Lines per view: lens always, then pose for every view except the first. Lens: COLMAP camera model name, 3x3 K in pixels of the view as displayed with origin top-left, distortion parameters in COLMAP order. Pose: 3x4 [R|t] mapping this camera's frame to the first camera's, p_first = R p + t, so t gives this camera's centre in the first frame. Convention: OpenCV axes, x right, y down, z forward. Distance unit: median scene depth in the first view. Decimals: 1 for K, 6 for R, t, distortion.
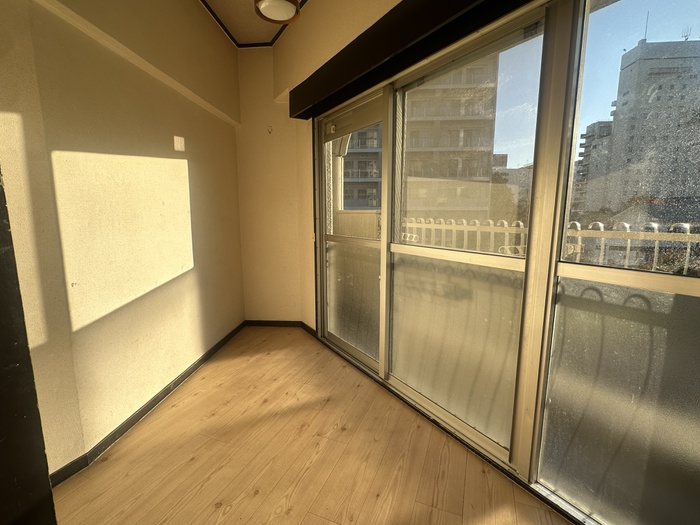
lens RADIAL K [[332.3, 0, 347.1], [0, 332.3, 264.1], [0, 0, 1]] dist [-0.004775, 0.000508]
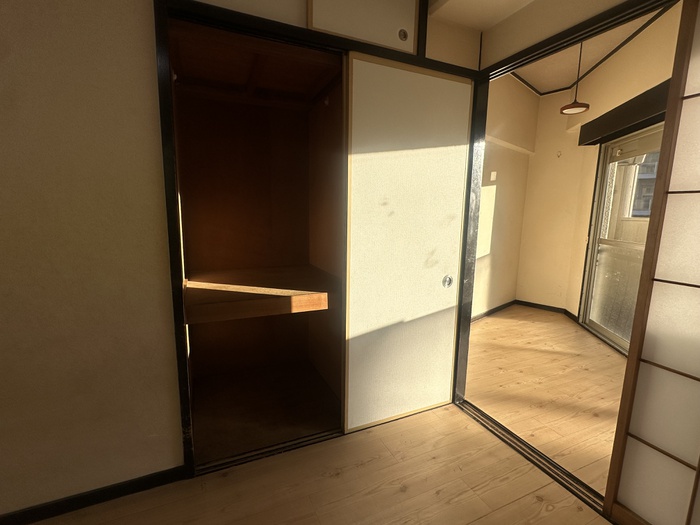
lens RADIAL K [[332.3, 0, 346.6], [0, 332.3, 266.1], [0, 0, 1]] dist [-0.004775, 0.000508]
pose [[0.726733, 0.122189, -0.675965, 0.103051], [-0.121239, 0.991420, 0.048867, 0.068419], [0.676136, 0.046440, 0.735312, -0.547928]]
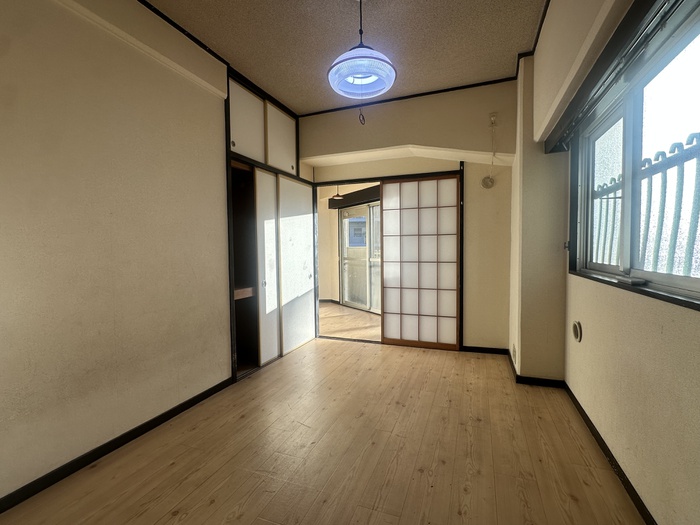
lens RADIAL K [[332.3, 0, 344.2], [0, 332.3, 264.9], [0, 0, 1]] dist [-0.004775, 0.000508]
pose [[0.999948, -0.009479, 0.003683, -0.074935], [0.009811, 0.994522, -0.104063, 0.220191], [-0.002676, 0.104094, 0.994564, -1.399062]]
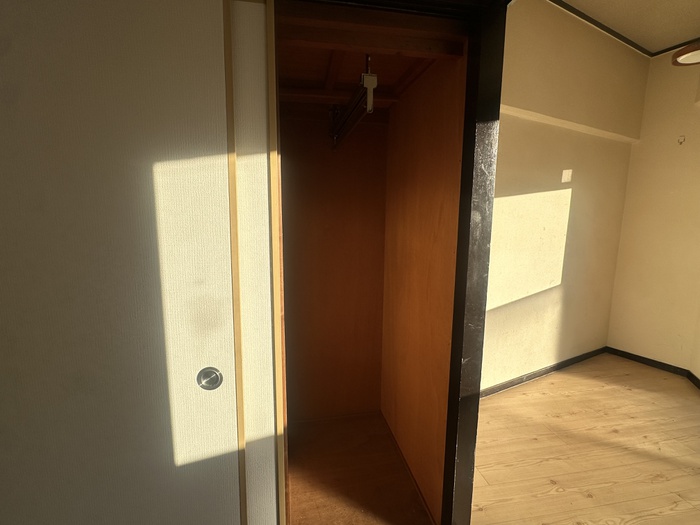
lens RADIAL K [[332.3, 0, 347.0], [0, 332.3, 264.1], [0, 0, 1]] dist [-0.004775, 0.000508]
pose [[0.542533, 0.128643, -0.830126, 0.057914], [-0.136459, 0.988575, 0.064014, -0.026958], [0.828877, 0.078549, 0.553890, -0.194073]]
